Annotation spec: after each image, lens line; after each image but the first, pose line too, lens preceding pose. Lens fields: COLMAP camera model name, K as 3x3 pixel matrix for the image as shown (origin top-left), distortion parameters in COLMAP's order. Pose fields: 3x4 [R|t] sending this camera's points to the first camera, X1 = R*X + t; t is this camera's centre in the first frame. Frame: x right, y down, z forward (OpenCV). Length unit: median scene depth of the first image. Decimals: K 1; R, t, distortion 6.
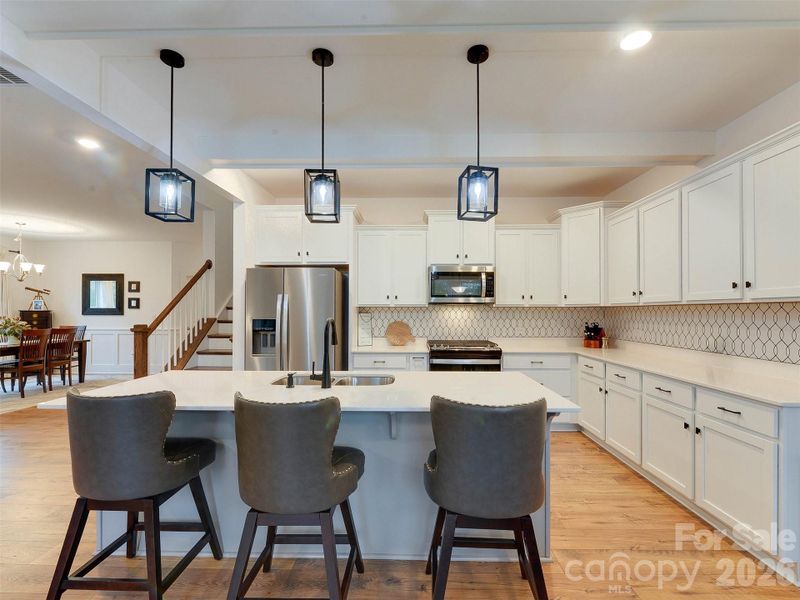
lens RADIAL K [[365.7, 0, 404.2], [0, 365.7, 307.9], [0, 0, 1]] dist [-0.006650, -0.001486]
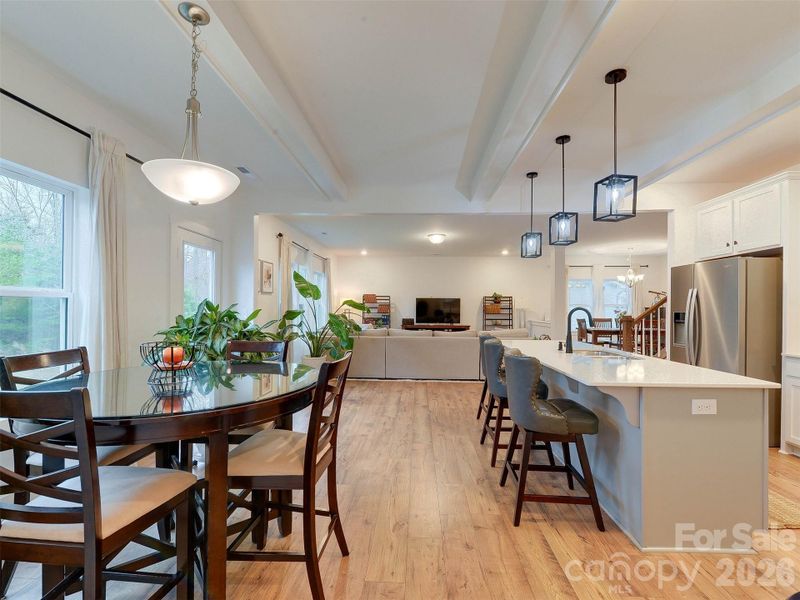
lens RADIAL K [[372.2, 0, 403.4], [0, 372.2, 306.9], [0, 0, 1]] dist [-0.000549, 0.000118]
pose [[-0.021698, -0.004338, -0.999755, 0.603738], [0.001452, 0.999989, -0.004370, 0.014742], [0.999764, -0.001546, -0.021691, 0.152779]]
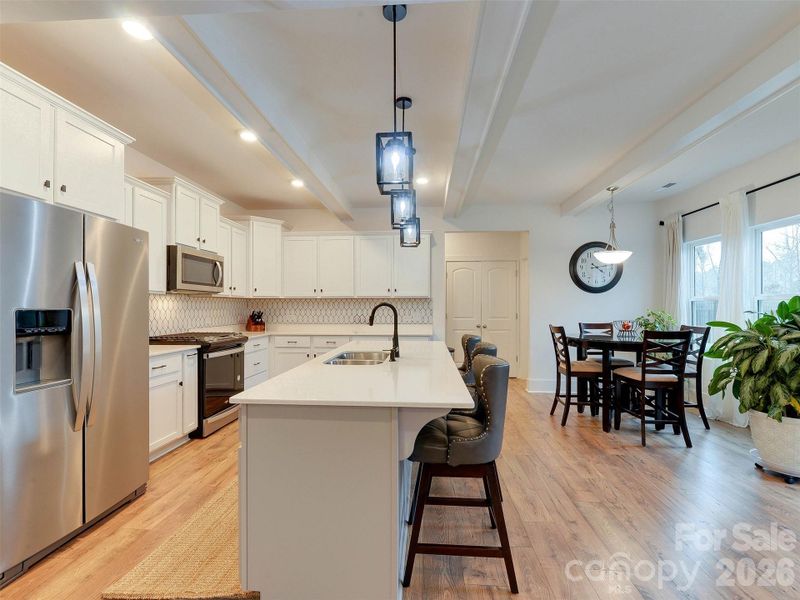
lens RADIAL K [[367.9, 0, 401.2], [0, 367.9, 305.0], [0, 0, 1]] dist [0.002243, 0.000194]
pose [[0.052437, 0.002729, 0.998620, -0.676479], [-0.007966, 0.999966, -0.002314, 0.017295], [-0.998592, -0.007834, 0.052457, 0.410709]]
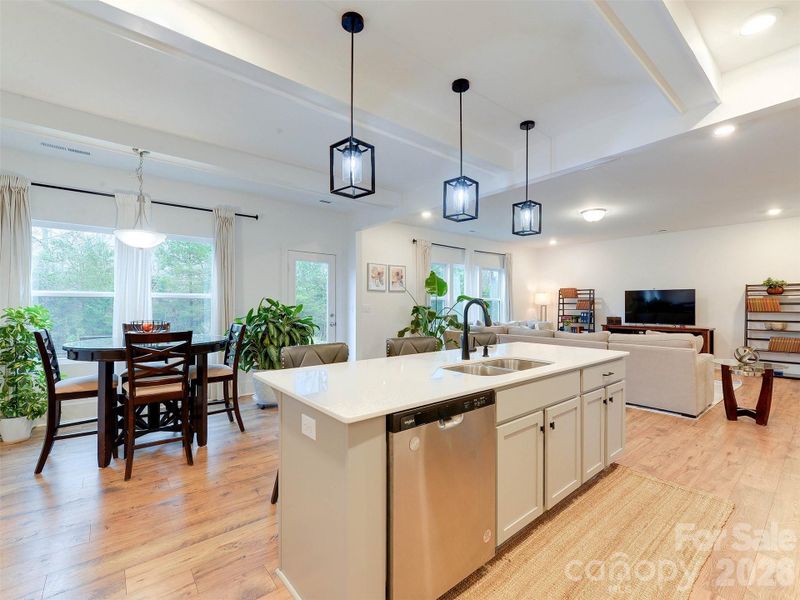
lens RADIAL K [[361.1, 0, 390.0], [0, 361.1, 305.4], [0, 0, 1]] dist [-0.001200, -0.005057]
pose [[-0.765339, -0.000149, -0.643627, 0.316950], [0.002261, 0.999993, -0.002920, 0.022330], [0.643623, -0.003690, -0.765334, 0.761887]]
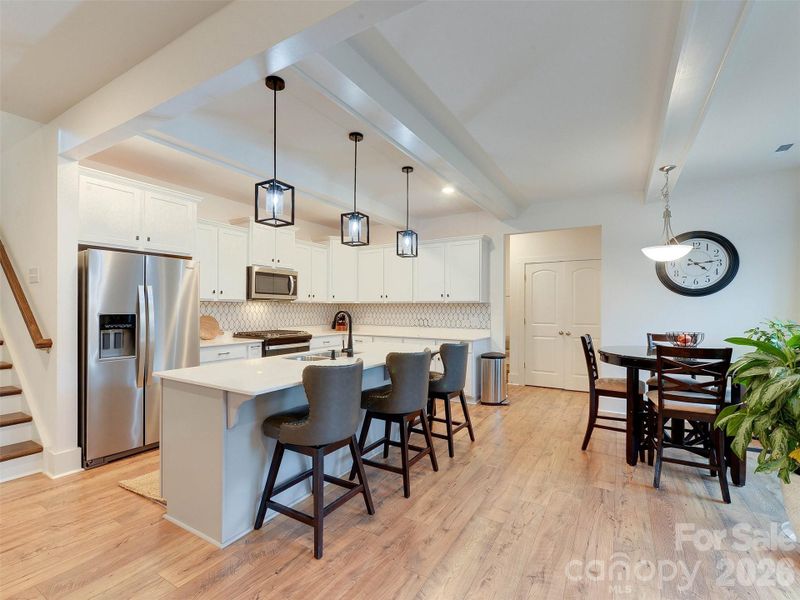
lens RADIAL K [[365.7, 0, 404.2], [0, 365.7, 307.9], [0, 0, 1]] dist [-0.006650, -0.001486]
pose [[0.485246, 0.000357, 0.874378, -0.630951], [-0.011156, 0.999921, 0.005783, 0.003471], [-0.874306, -0.012561, 0.485212, 0.039525]]
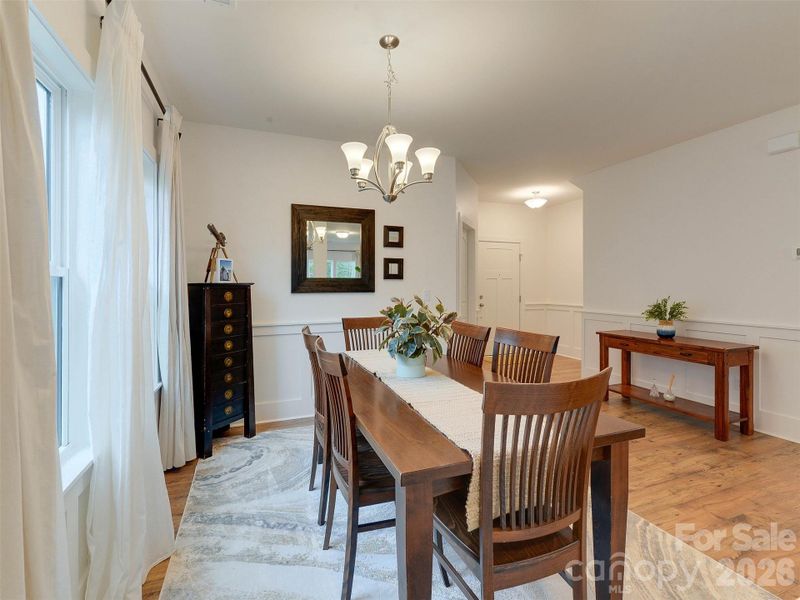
lens RADIAL K [[369.1, 0, 380.6], [0, 369.1, 282.6], [0, 0, 1]] dist [-0.001007, -0.000073]
pose [[0.936033, -0.003164, 0.351897, -1.551939], [0.001428, 0.999986, 0.005192, 0.006086], [-0.351908, -0.004357, 0.936024, 0.858884]]
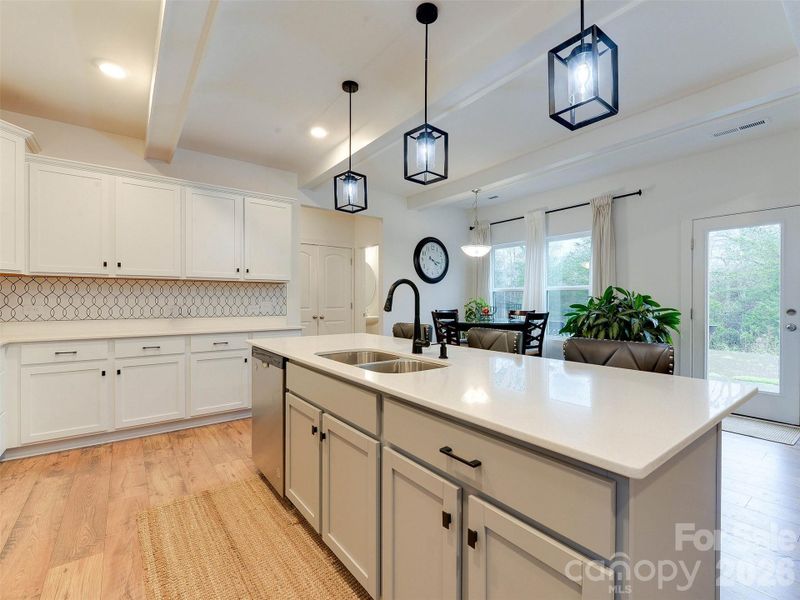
lens RADIAL K [[361.9, 0, 400.7], [0, 361.9, 302.8], [0, 0, 1]] dist [-0.017309, -0.000258]
pose [[-0.615013, -0.005312, 0.788499, -0.406297], [-0.007524, 0.999971, 0.000868, 0.039297], [-0.788481, -0.005399, -0.615035, 0.716910]]
